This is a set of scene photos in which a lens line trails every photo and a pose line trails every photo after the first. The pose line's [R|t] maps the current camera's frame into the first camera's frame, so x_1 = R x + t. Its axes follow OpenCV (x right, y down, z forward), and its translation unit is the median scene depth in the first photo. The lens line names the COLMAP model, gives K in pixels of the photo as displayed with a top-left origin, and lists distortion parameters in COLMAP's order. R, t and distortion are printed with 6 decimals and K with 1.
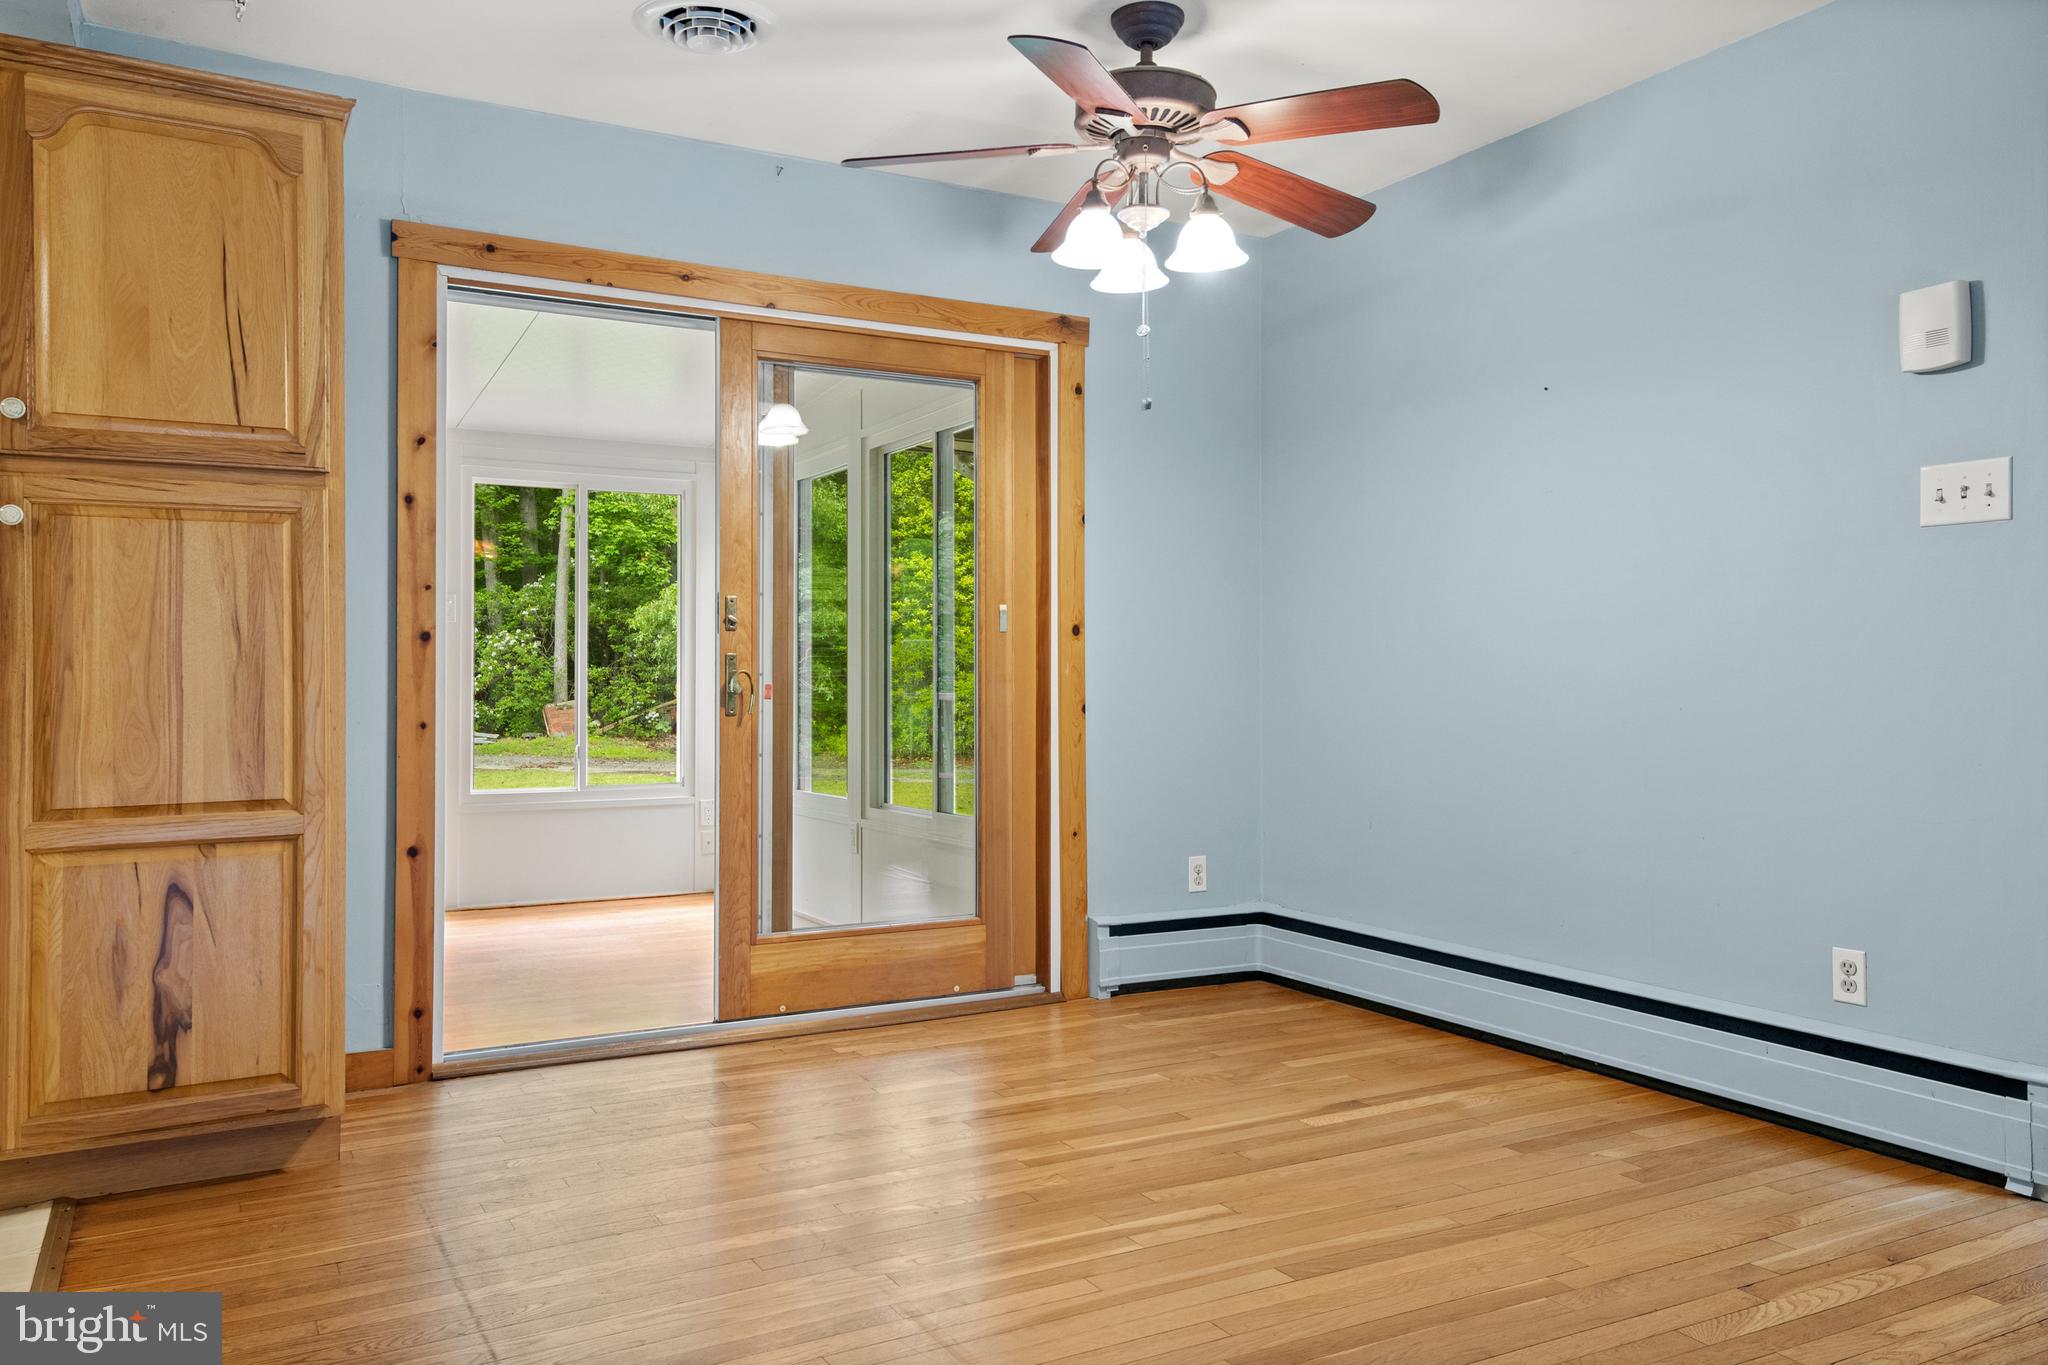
lens RADIAL K [[1492.1, 0, 997.8], [0, 1492.1, 660.0], [0, 0, 1]] dist [0.030856, 0.000599]
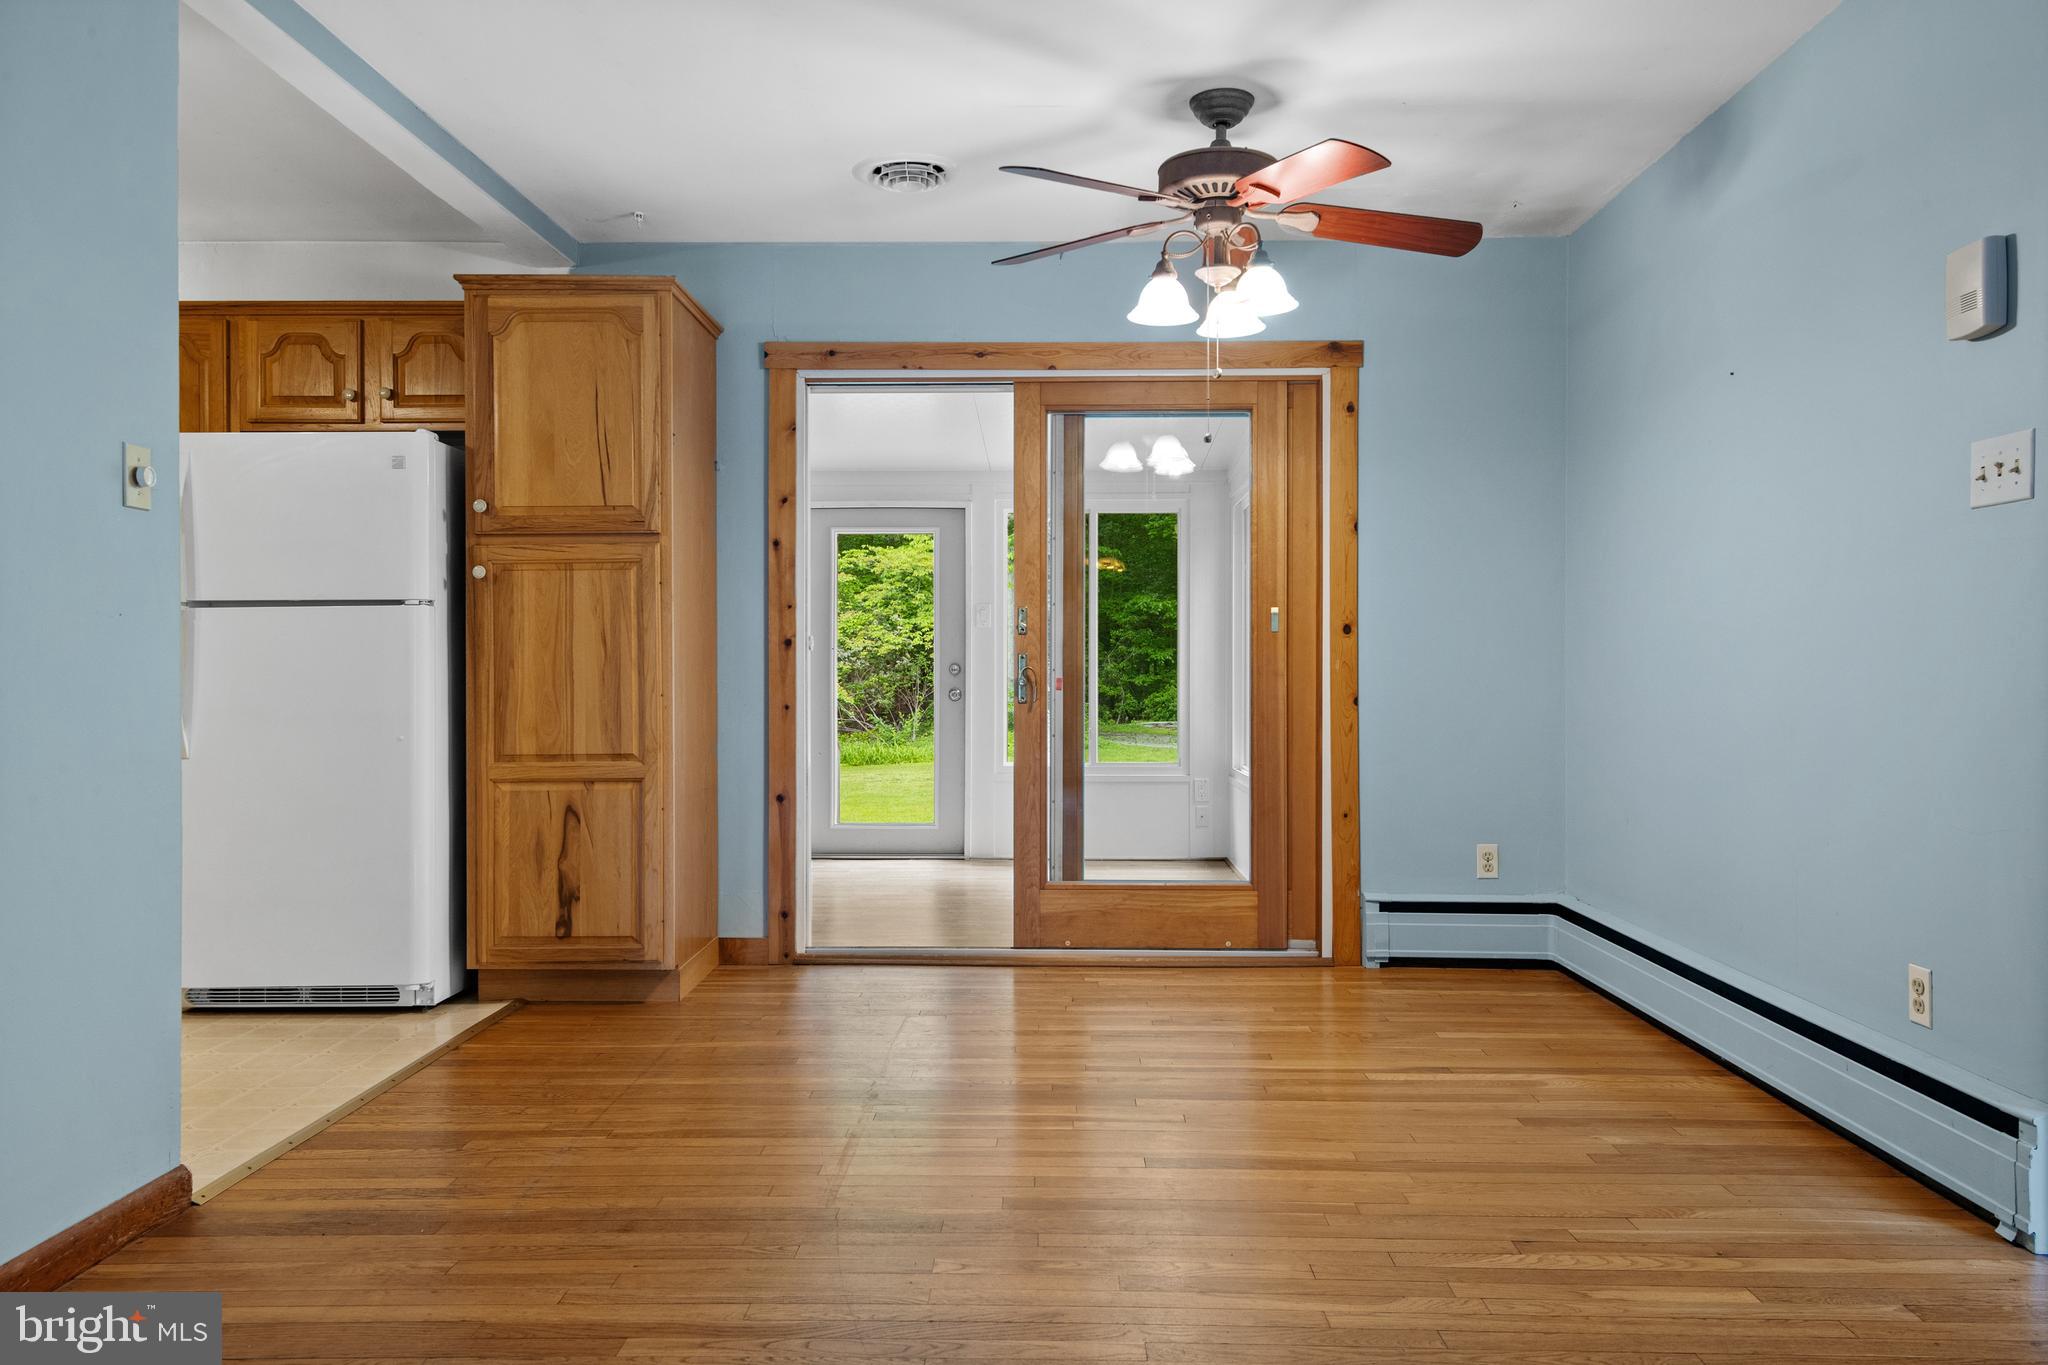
lens RADIAL K [[1441.8, 0, 1022.8], [0, 1441.8, 672.6], [0, 0, 1]] dist [0.029597, 0.000500]
pose [[0.868446, 0.000875, -0.495783, 0.568811], [0.005672, 0.999915, 0.011700, -0.002777], [0.495751, -0.012972, 0.868368, -0.053885]]
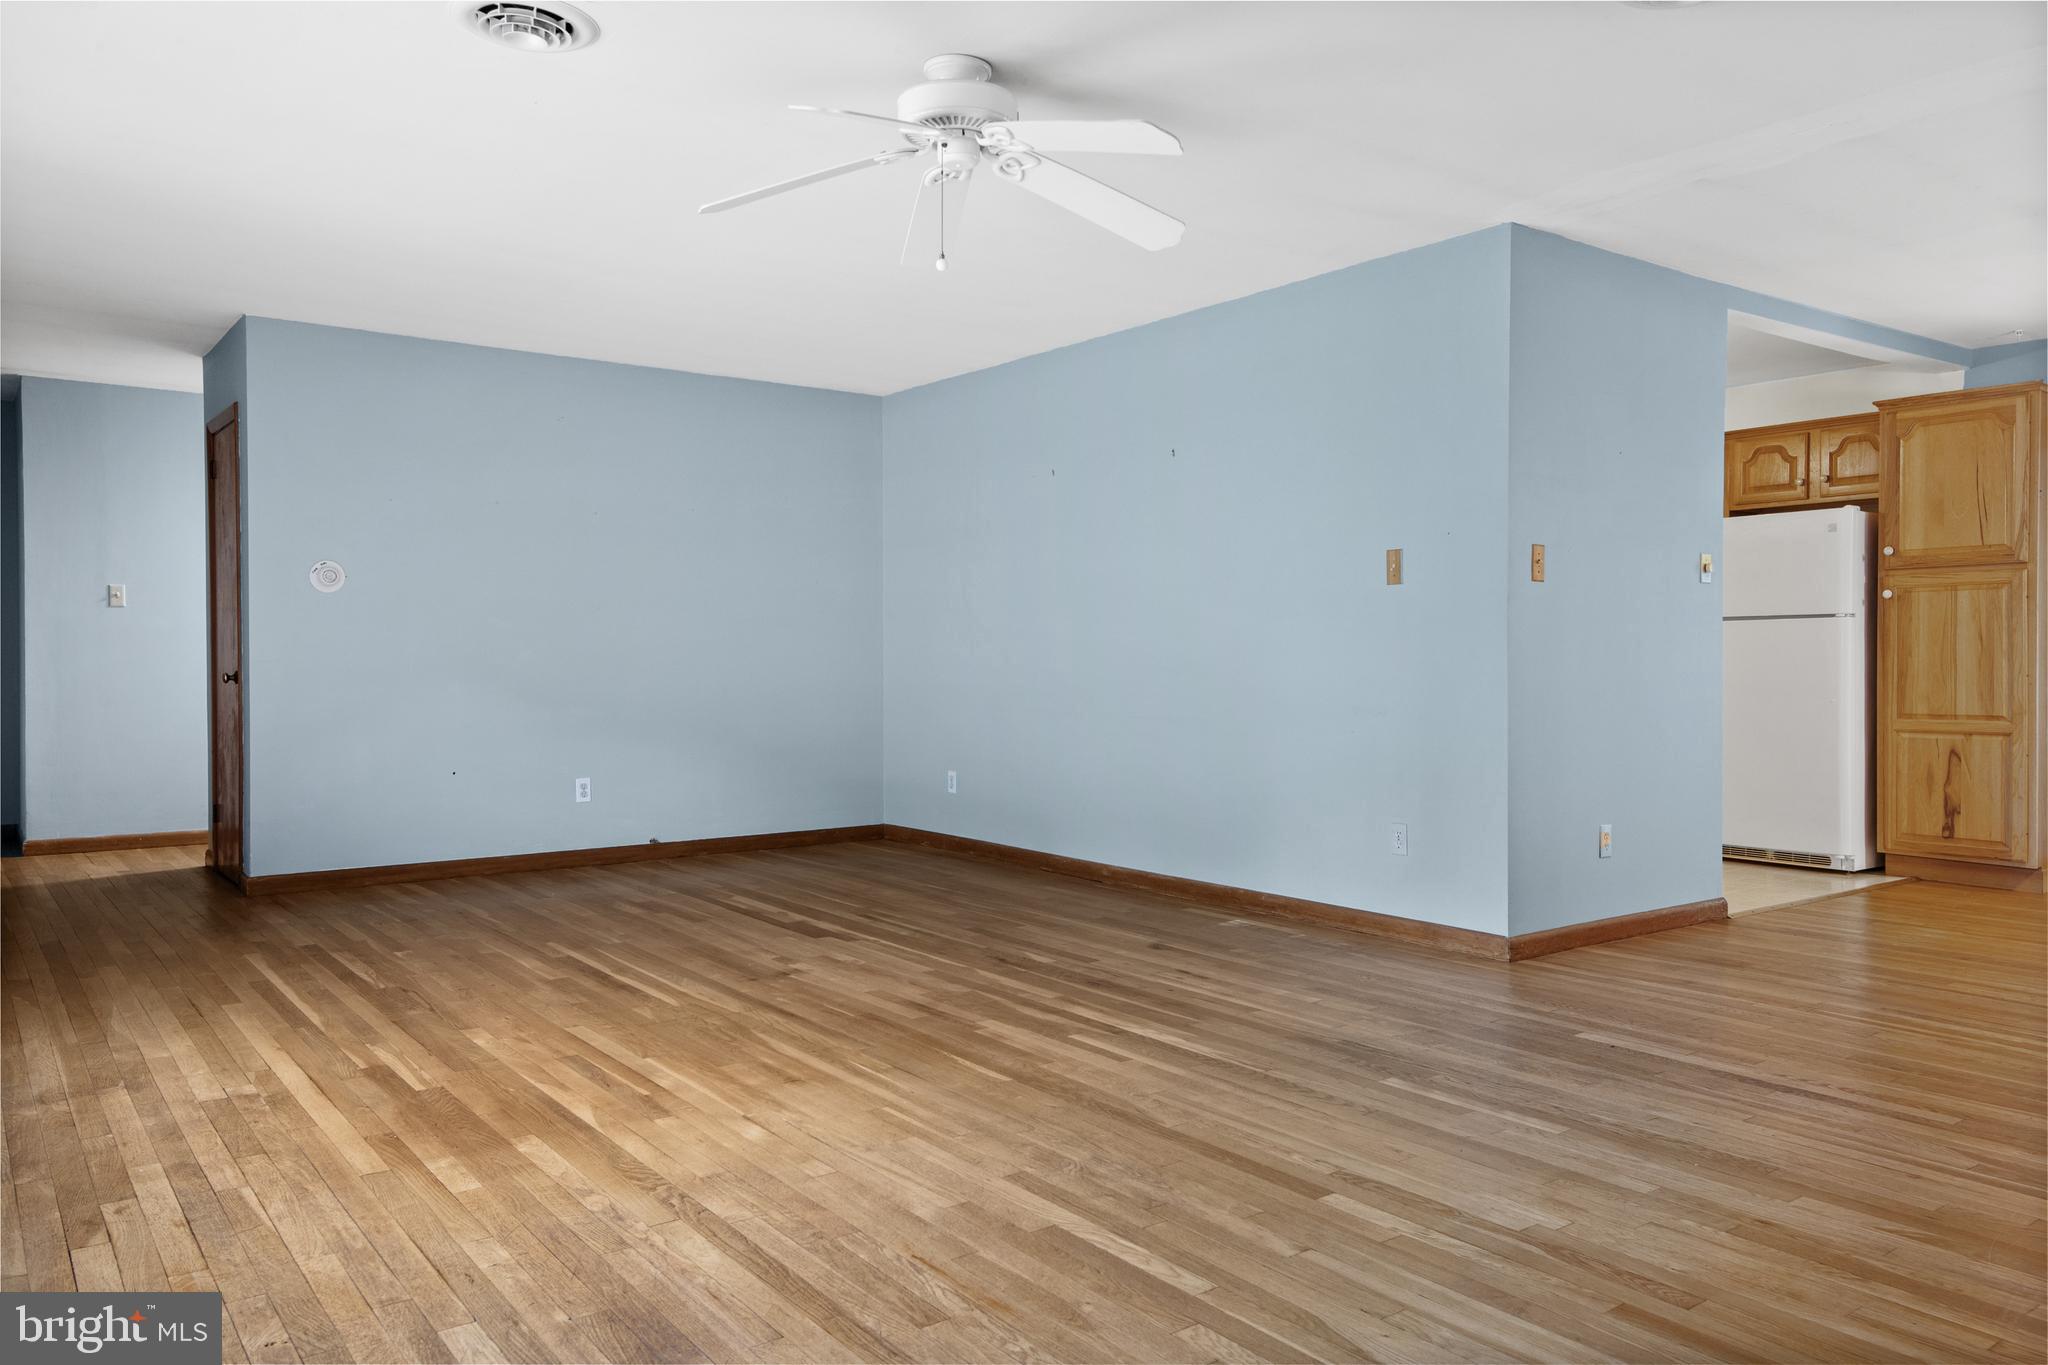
lens RADIAL K [[1441.8, 0, 1022.8], [0, 1441.8, 672.6], [0, 0, 1]] dist [0.029597, 0.000500]
pose [[0.142722, 0.011796, -0.989693, 1.388044], [0.010658, 0.999853, 0.013454, -0.012875], [0.989706, -0.012468, 0.142575, -0.686099]]
